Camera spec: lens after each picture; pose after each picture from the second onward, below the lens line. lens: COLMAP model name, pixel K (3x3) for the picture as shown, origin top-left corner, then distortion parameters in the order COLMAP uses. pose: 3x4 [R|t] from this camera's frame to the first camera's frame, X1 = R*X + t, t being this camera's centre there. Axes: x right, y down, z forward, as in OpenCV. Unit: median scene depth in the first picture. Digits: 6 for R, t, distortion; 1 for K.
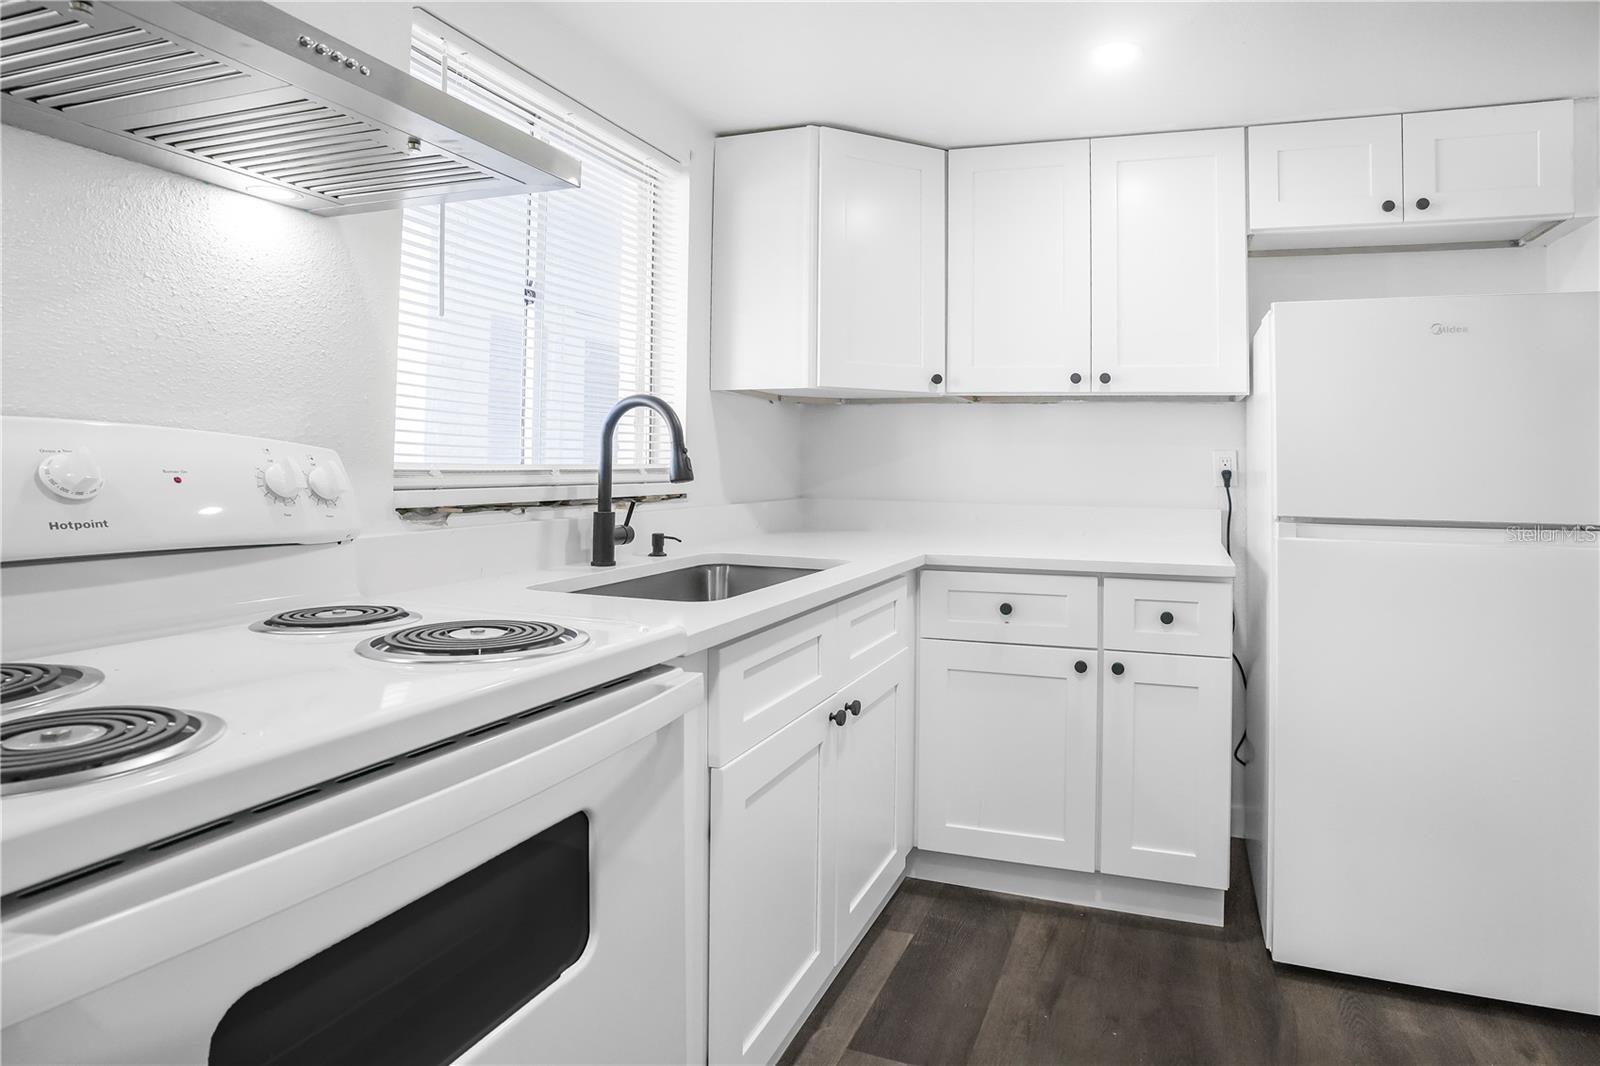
lens RADIAL K [[848.4, 0, 933.9], [0, 848.4, 463.4], [0, 0, 1]] dist [-0.057857, 0.027543]
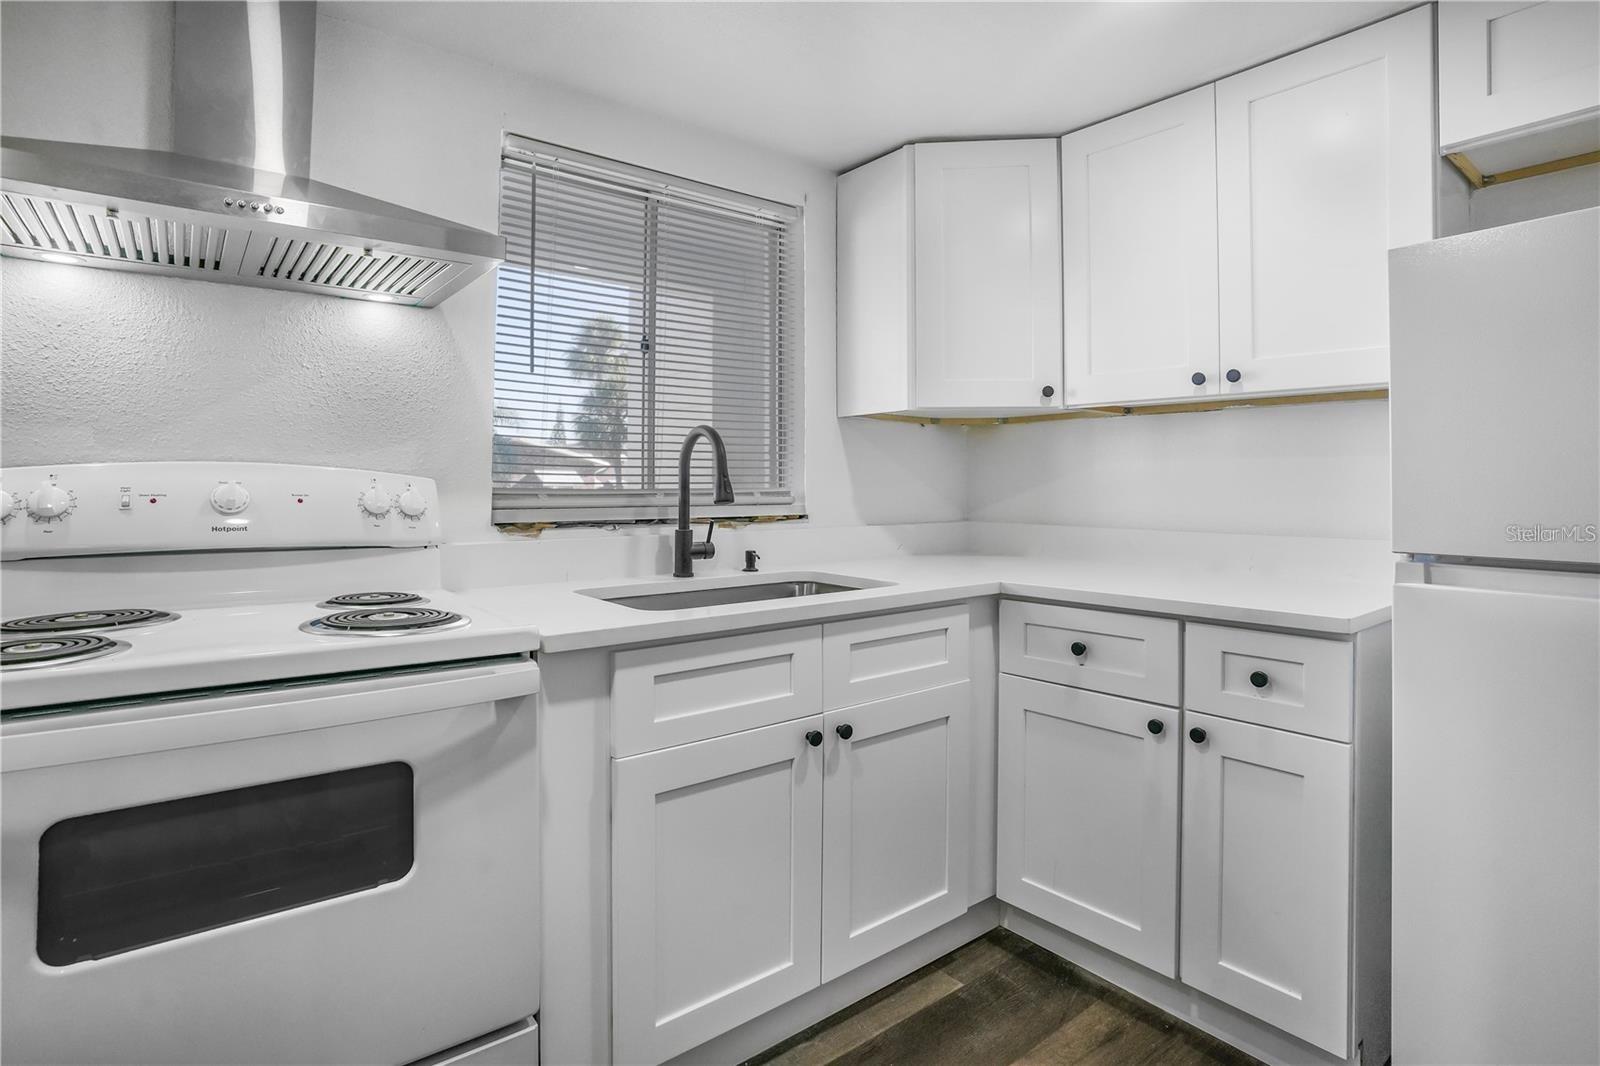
lens RADIAL K [[829.2, 0, 803.9], [0, 829.2, 497.1], [0, 0, 1]] dist [-0.032677, 0.001400]
pose [[0.831646, -0.003232, -0.555297, 0.342934], [0.009618, 0.999917, 0.008585, 0.004594], [0.555223, -0.012480, 0.831608, 0.140137]]
